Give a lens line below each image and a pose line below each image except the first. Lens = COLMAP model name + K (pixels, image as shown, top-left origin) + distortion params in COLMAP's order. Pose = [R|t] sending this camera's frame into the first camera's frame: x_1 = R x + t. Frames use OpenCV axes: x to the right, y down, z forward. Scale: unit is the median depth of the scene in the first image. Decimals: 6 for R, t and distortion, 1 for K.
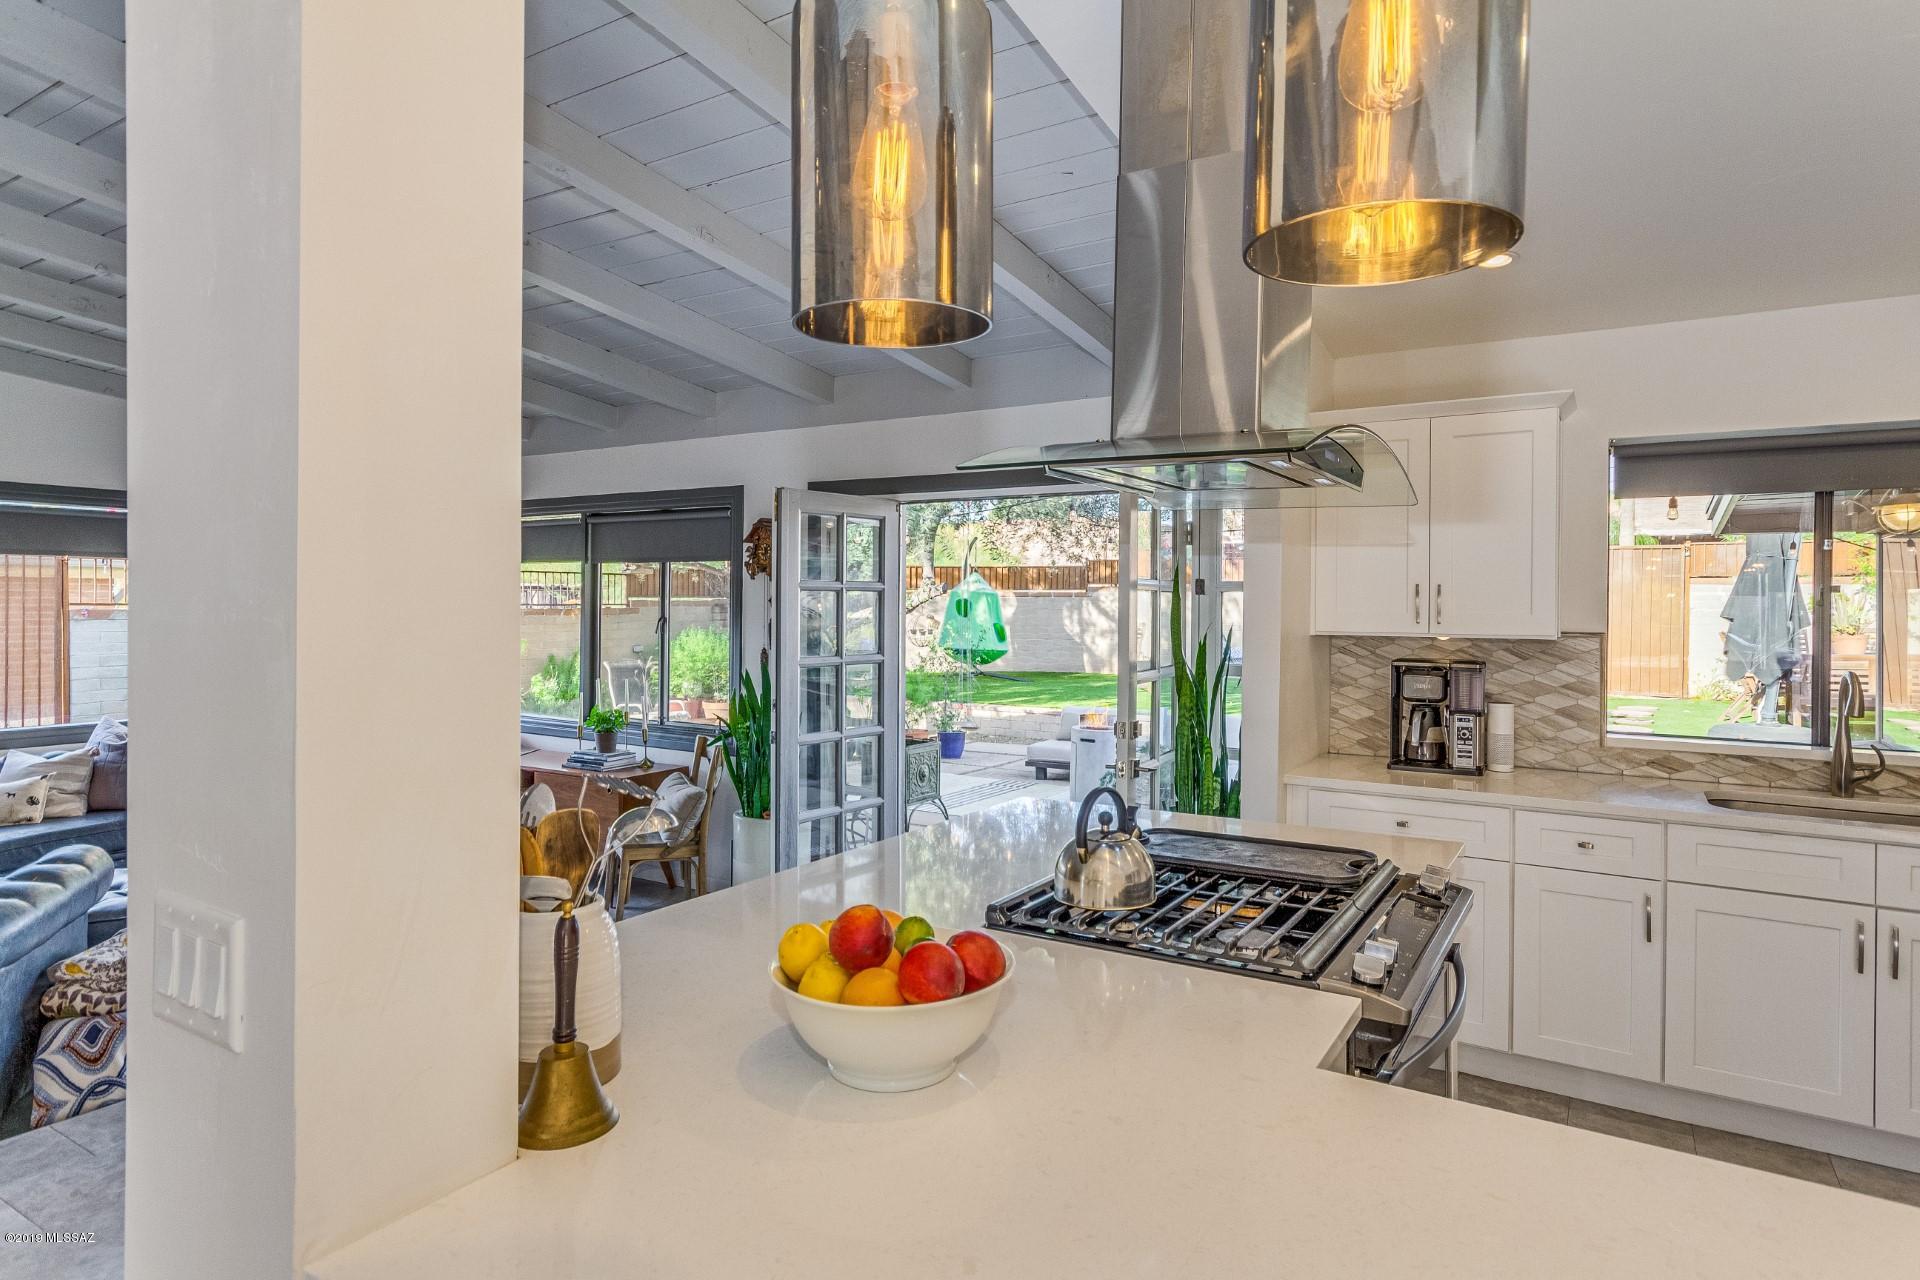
lens RADIAL K [[1046.6, 0, 1004.1], [0, 1046.6, 613.2], [0, 0, 1]] dist [-0.001534, -0.001124]
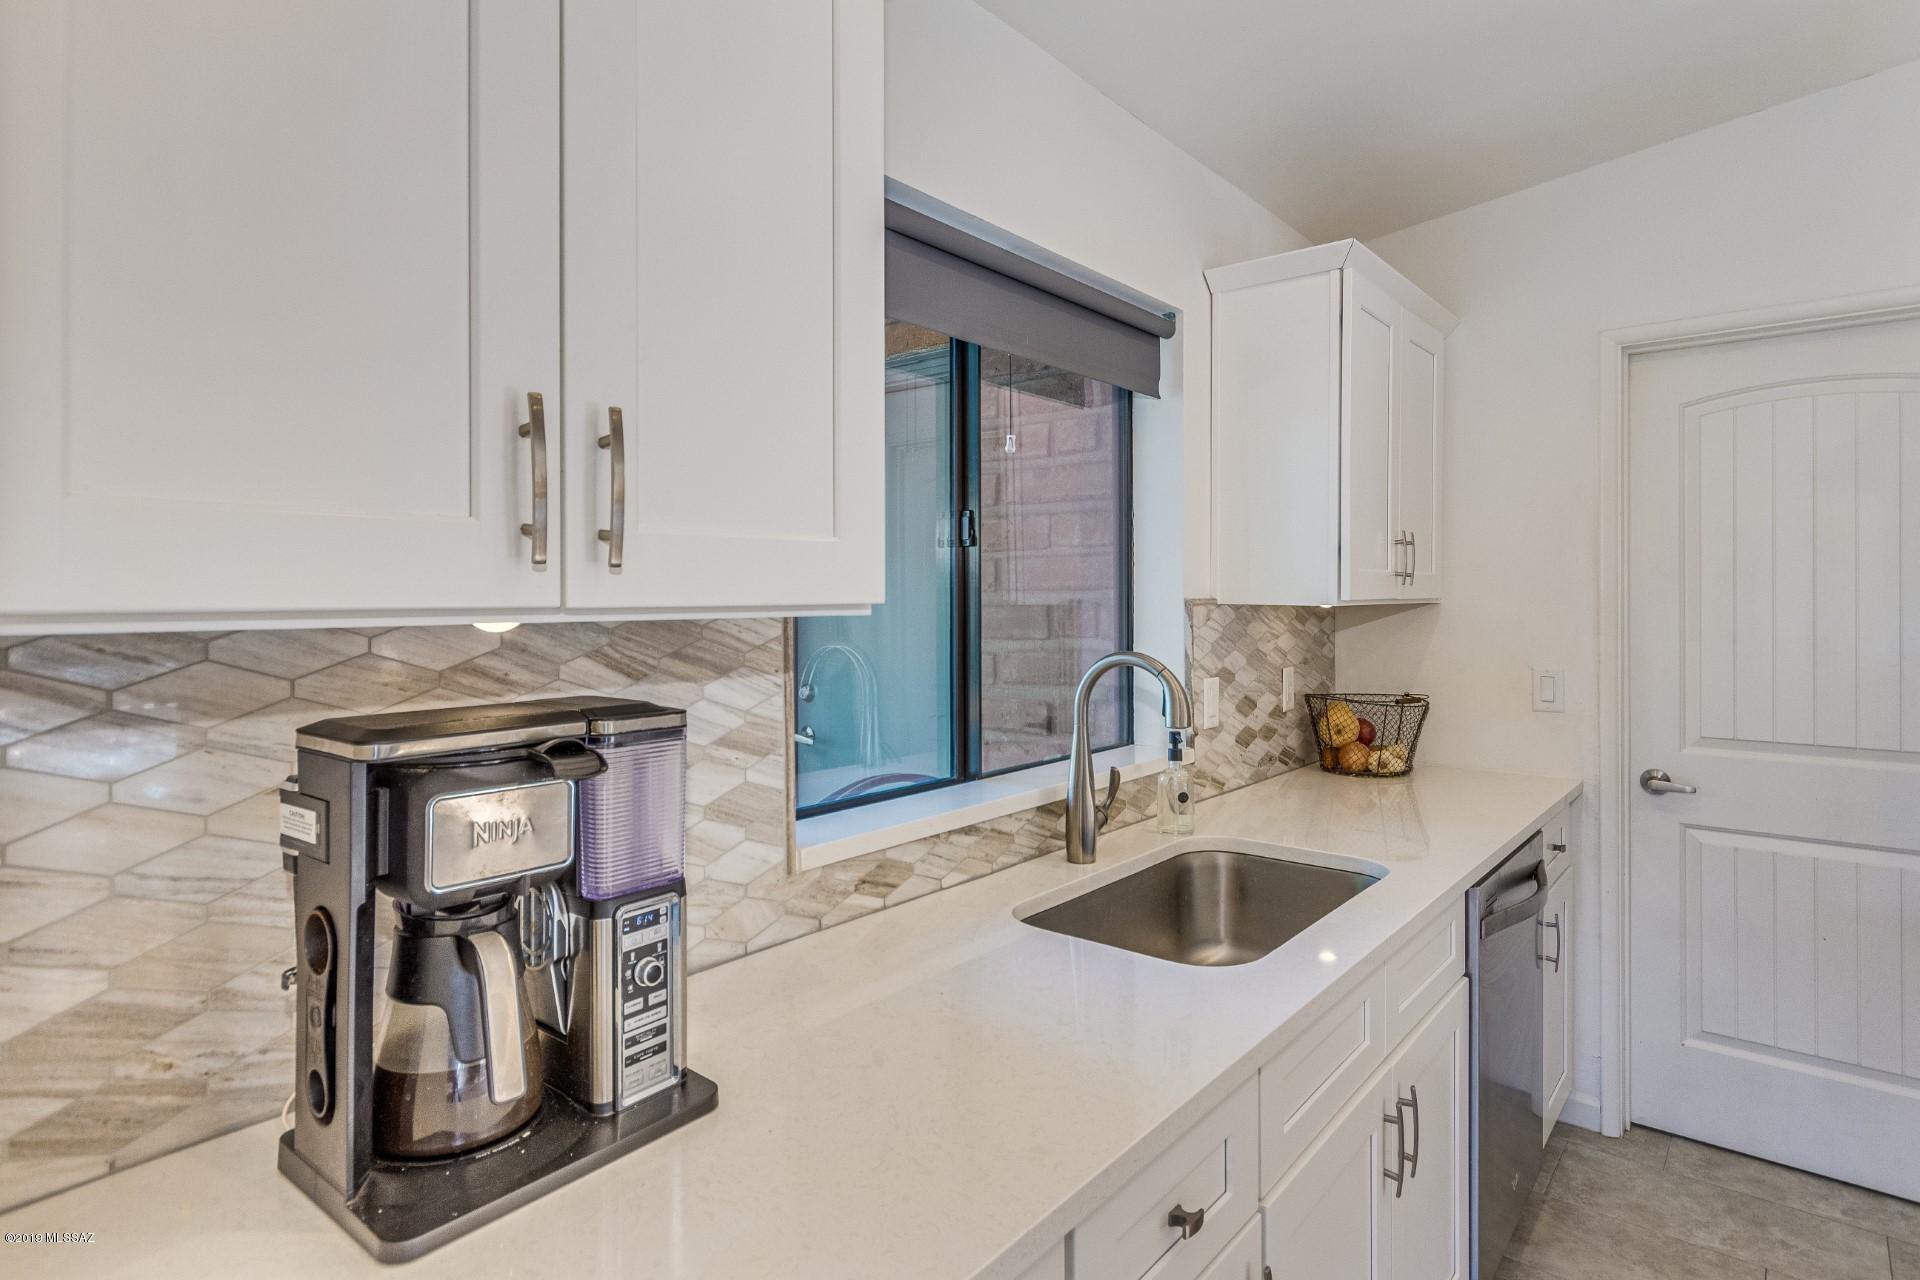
lens RADIAL K [[1001.5, 0, 894.3], [0, 1001.5, 569.9], [0, 0, 1]] dist [0.004629, 0.000461]
pose [[0.170829, 0.009369, 0.985256, 0.186736], [0.000976, 0.999953, -0.009678, 0.011340], [-0.985300, 0.002615, 0.170812, 0.878030]]
